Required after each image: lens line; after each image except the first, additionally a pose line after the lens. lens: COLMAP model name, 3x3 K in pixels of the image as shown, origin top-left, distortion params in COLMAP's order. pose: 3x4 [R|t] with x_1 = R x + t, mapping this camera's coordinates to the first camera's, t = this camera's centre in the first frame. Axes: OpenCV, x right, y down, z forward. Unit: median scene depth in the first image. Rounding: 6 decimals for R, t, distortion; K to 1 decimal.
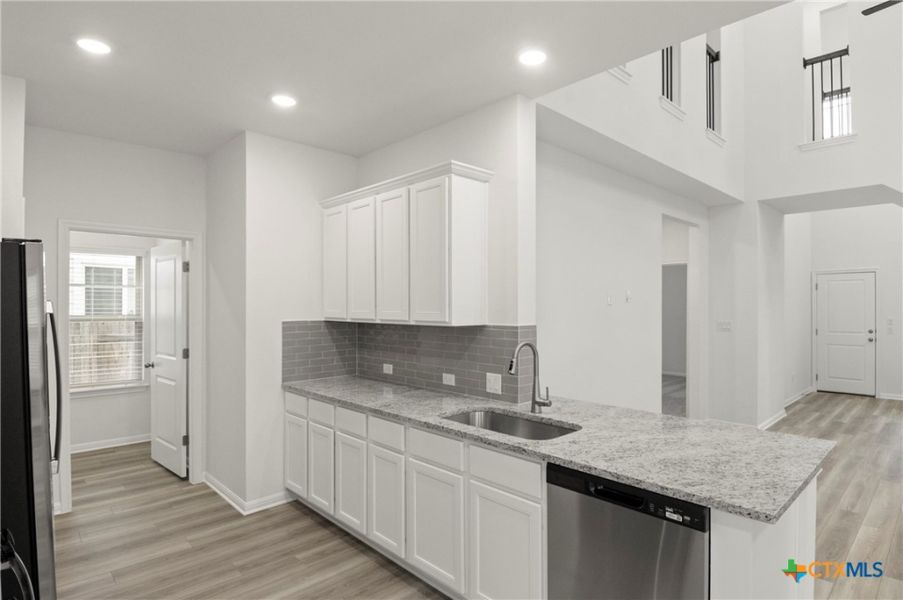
lens RADIAL K [[487.7, 0, 461.7], [0, 487.7, 299.6], [0, 0, 1]] dist [0.005146, -0.007742]
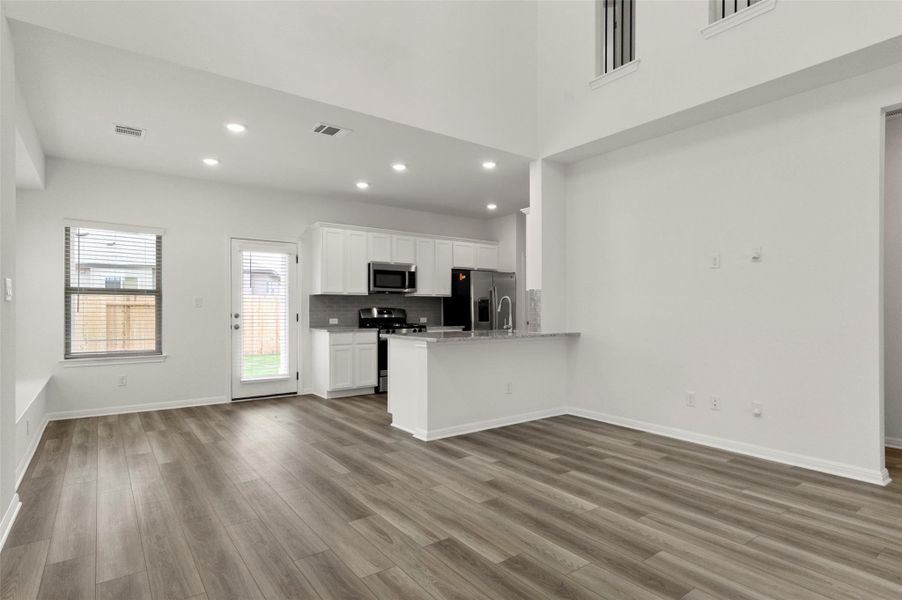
lens RADIAL K [[487.2, 0, 474.4], [0, 487.2, 310.9], [0, 0, 1]] dist [0.005146, -0.007742]
pose [[-0.123068, 0.001677, -0.992397, 1.616771], [0.010030, 0.999950, 0.000446, 0.110175], [0.992348, -0.009898, -0.123078, 0.843293]]
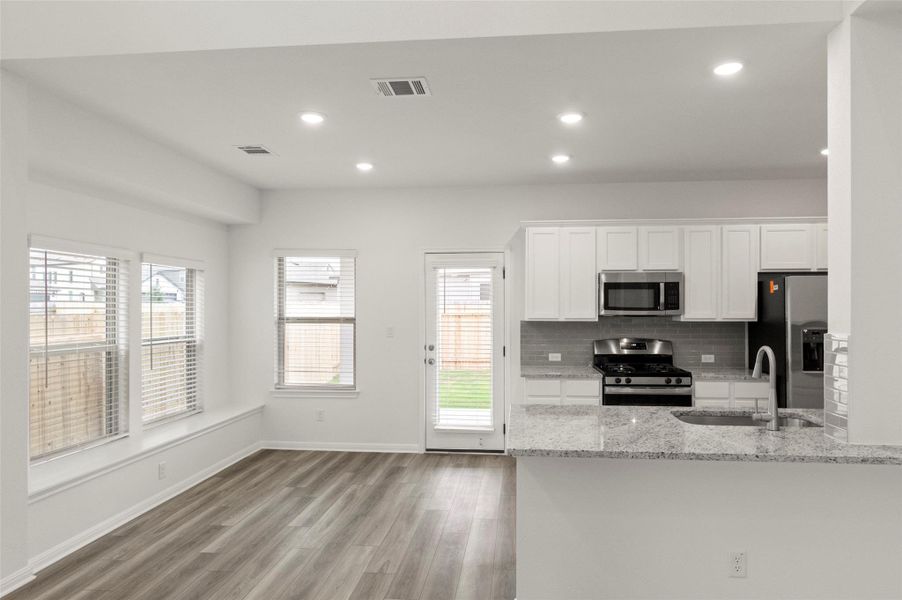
lens RADIAL K [[543.7, 0, 468.8], [0, 543.7, 307.5], [0, 0, 1]] dist [-0.000713, -0.001483]
pose [[-0.766547, 0.001606, -0.642186, 0.915498], [0.007562, 0.999950, -0.006527, 0.012133], [0.642144, -0.009859, -0.766521, 1.074496]]
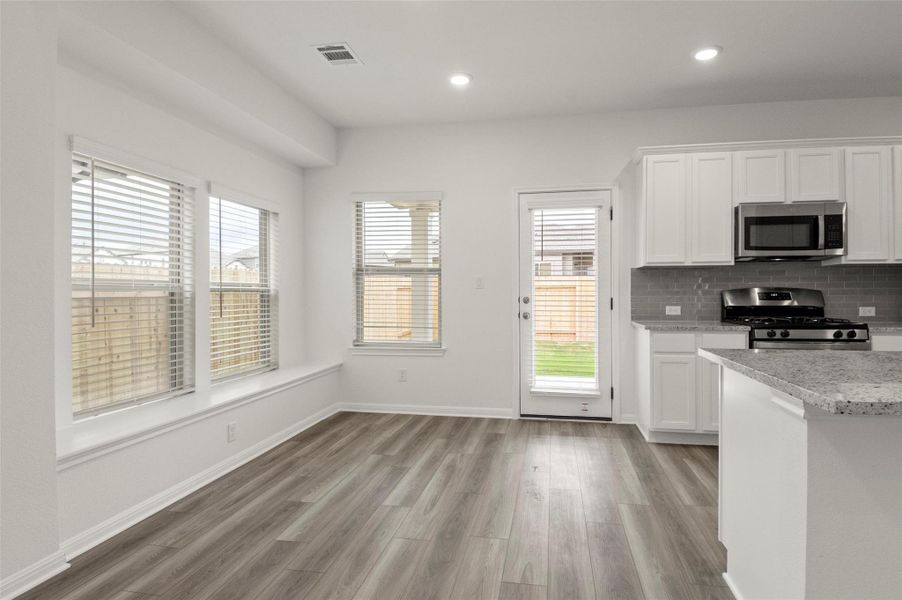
lens RADIAL K [[487.2, 0, 466.3], [0, 487.2, 295.7], [0, 0, 1]] dist [0.005146, -0.007742]
pose [[-0.816637, 0.006185, -0.577119, 0.832418], [0.008350, 0.999965, -0.001100, 0.108148], [0.577092, -0.005717, -0.816659, 0.720980]]
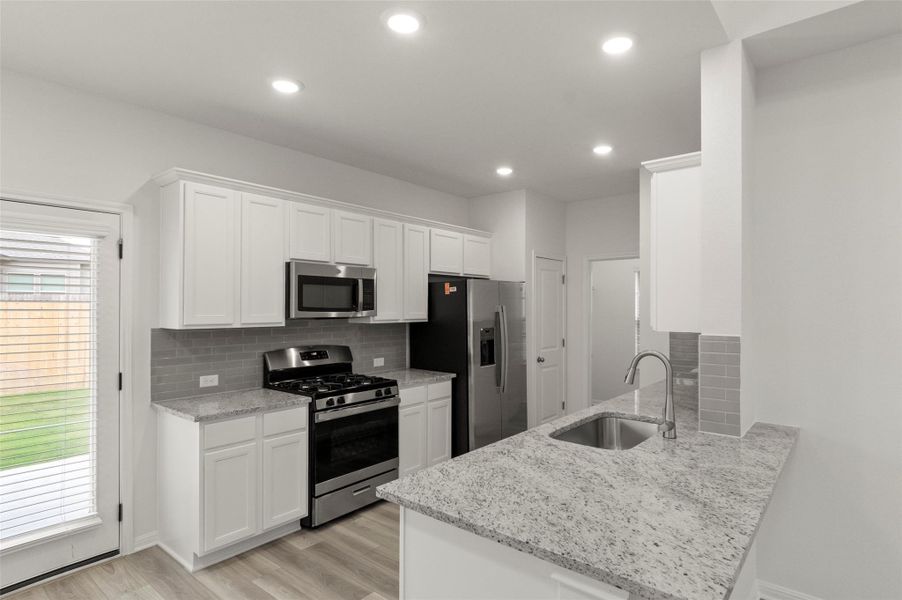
lens RADIAL K [[480.8, 0, 472.8], [0, 480.8, 305.5], [0, 0, 1]] dist [0.004421, -0.007317]
pose [[0.119895, -0.000085, -0.992787, 0.715555], [0.004604, 0.999989, 0.000471, 0.001867], [0.992776, -0.004627, 0.119894, 0.431016]]
